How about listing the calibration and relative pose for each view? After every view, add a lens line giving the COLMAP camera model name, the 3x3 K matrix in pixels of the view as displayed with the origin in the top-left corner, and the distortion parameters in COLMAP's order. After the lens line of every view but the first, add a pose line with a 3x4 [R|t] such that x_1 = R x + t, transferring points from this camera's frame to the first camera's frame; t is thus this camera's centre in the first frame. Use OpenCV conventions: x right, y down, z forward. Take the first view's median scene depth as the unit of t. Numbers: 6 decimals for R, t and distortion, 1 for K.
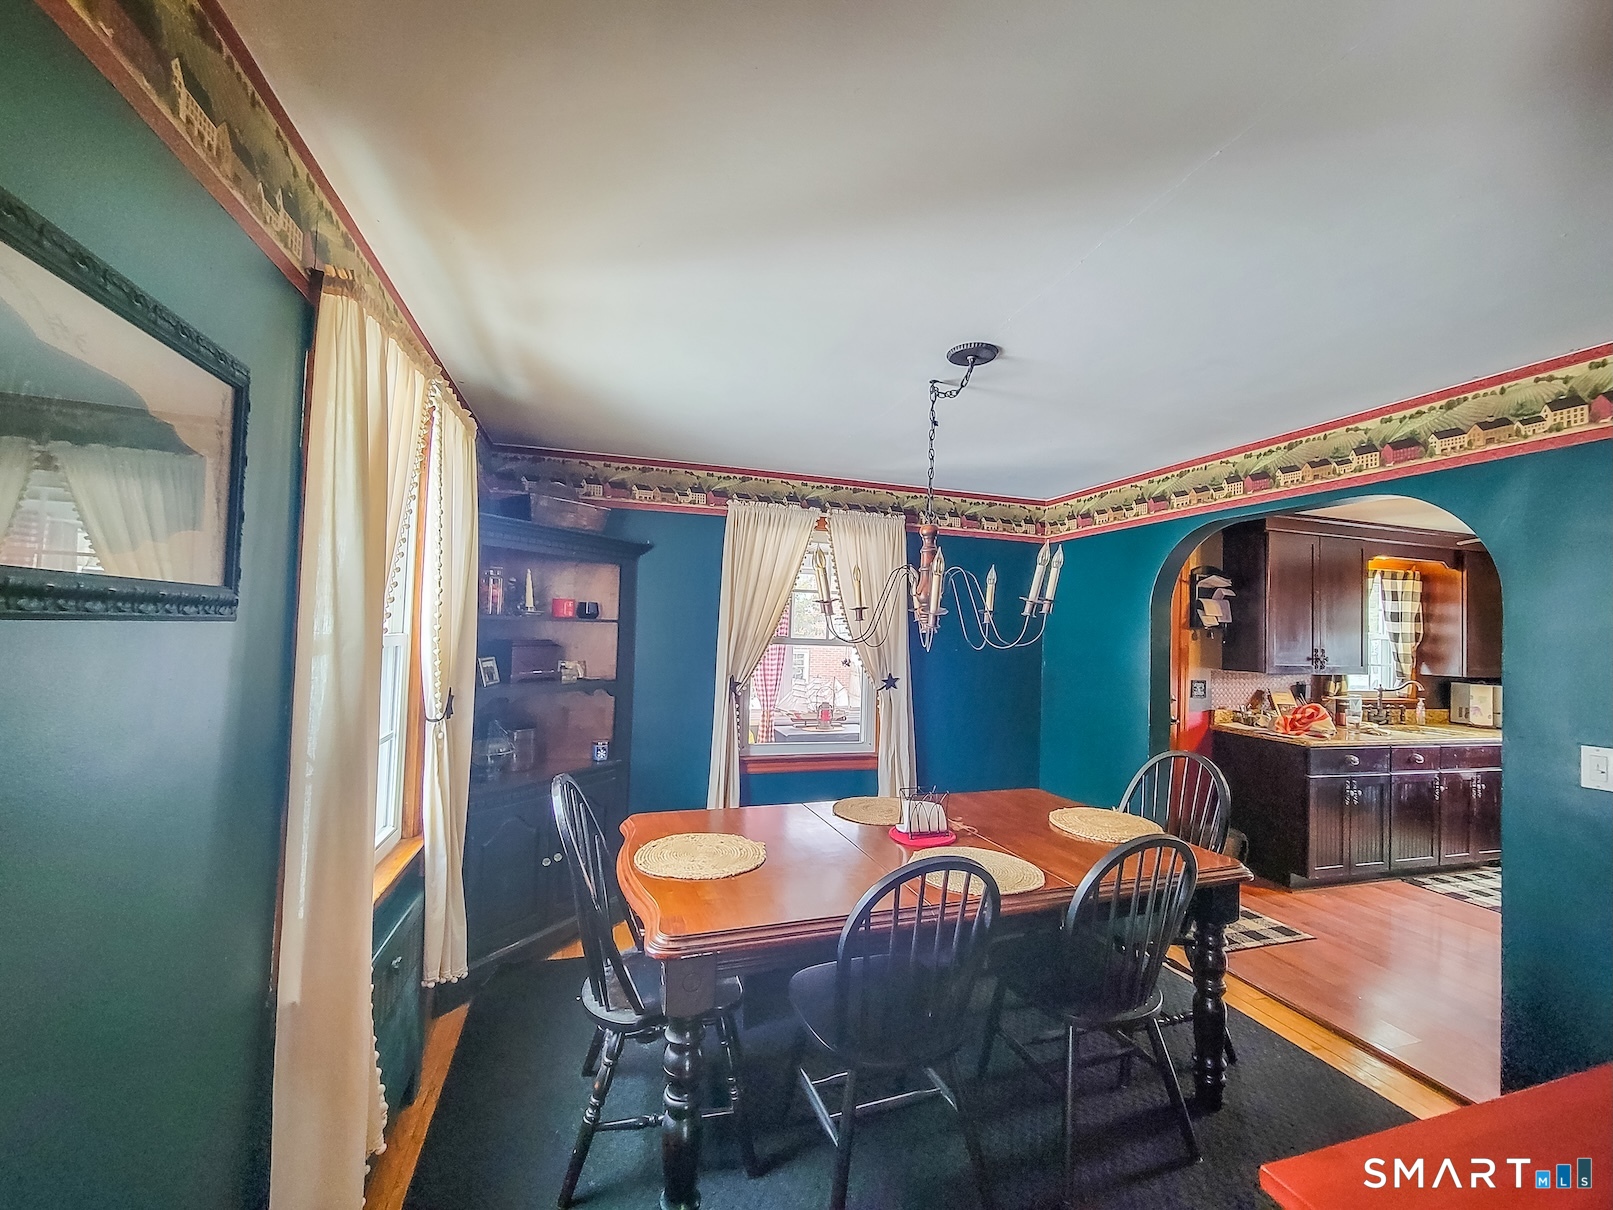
lens RADIAL K [[656.0, 0, 813.8], [0, 656.0, 615.8], [0, 0, 1]] dist [0.000538, -0.000830]
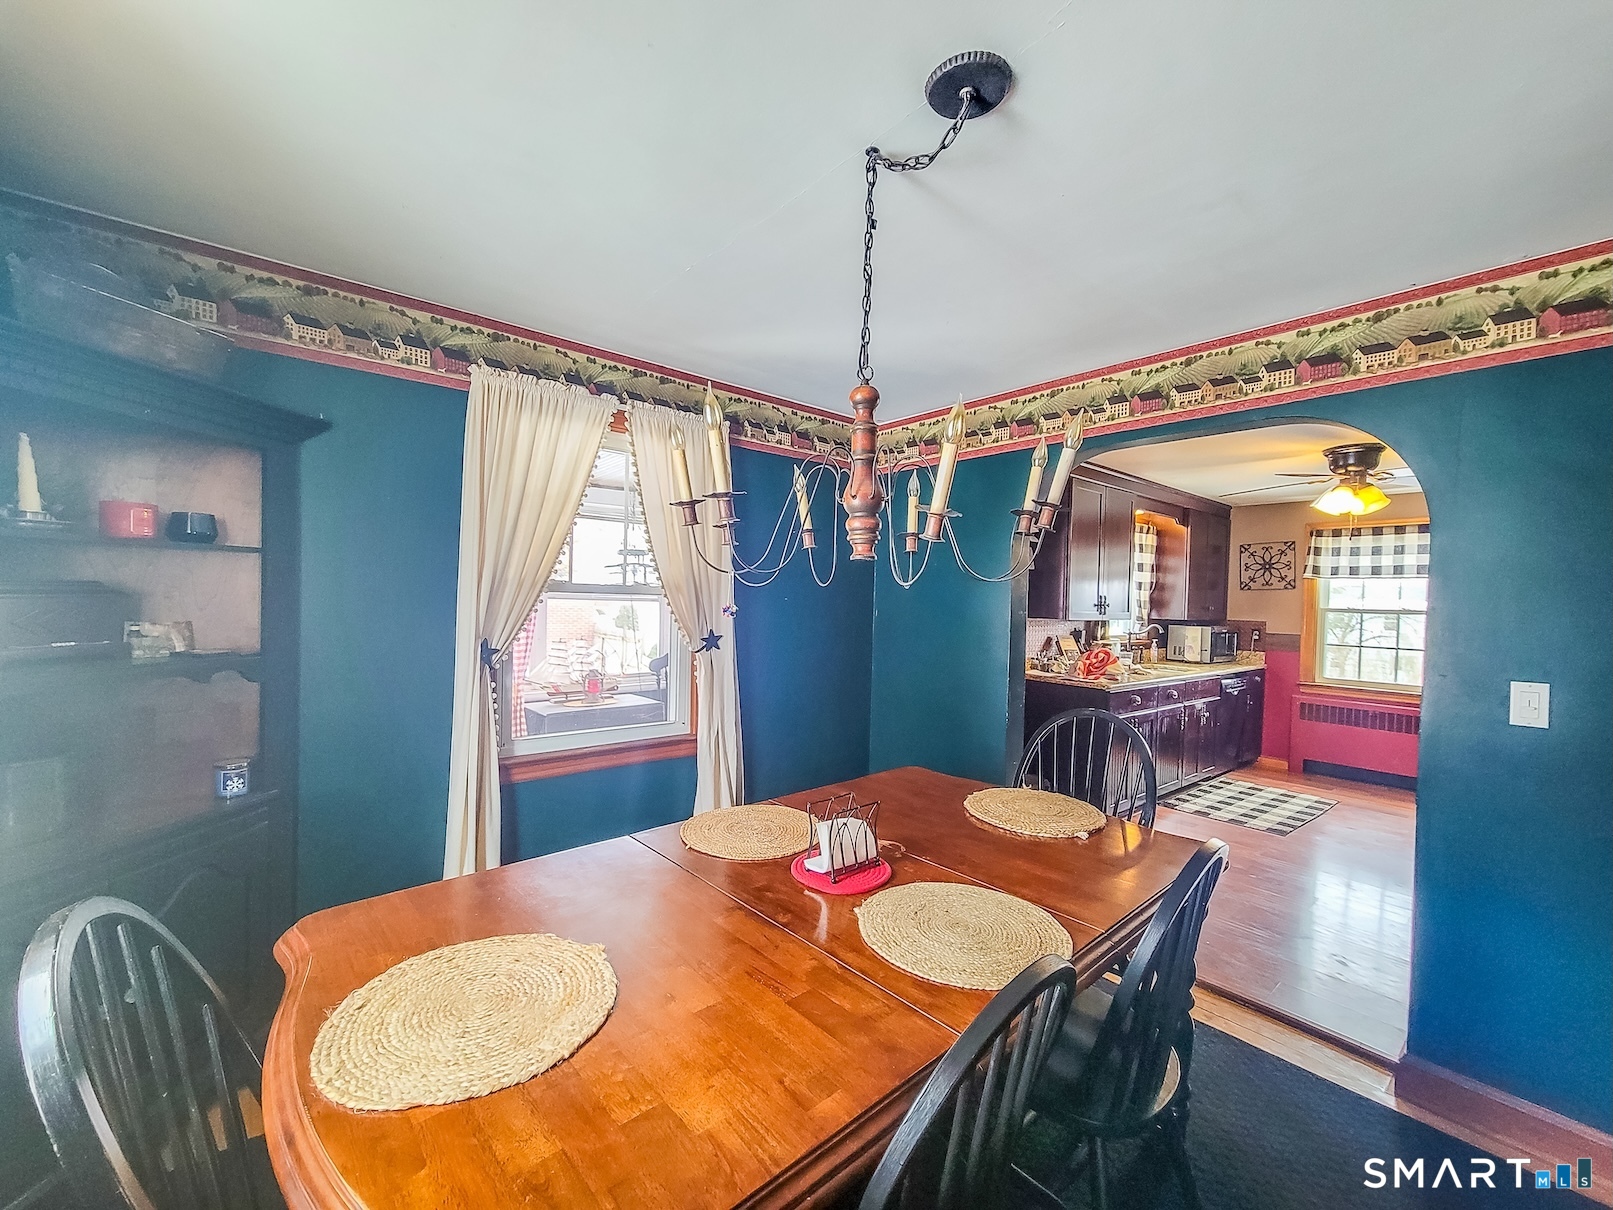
lens RADIAL K [[656.0, 0, 811.4], [0, 656.0, 611.9], [0, 0, 1]] dist [0.000538, -0.000830]
pose [[0.924165, -0.017025, 0.381614, -0.075651], [-0.004747, 0.998417, 0.056037, 0.026991], [-0.381964, -0.053599, 0.922622, 0.288555]]
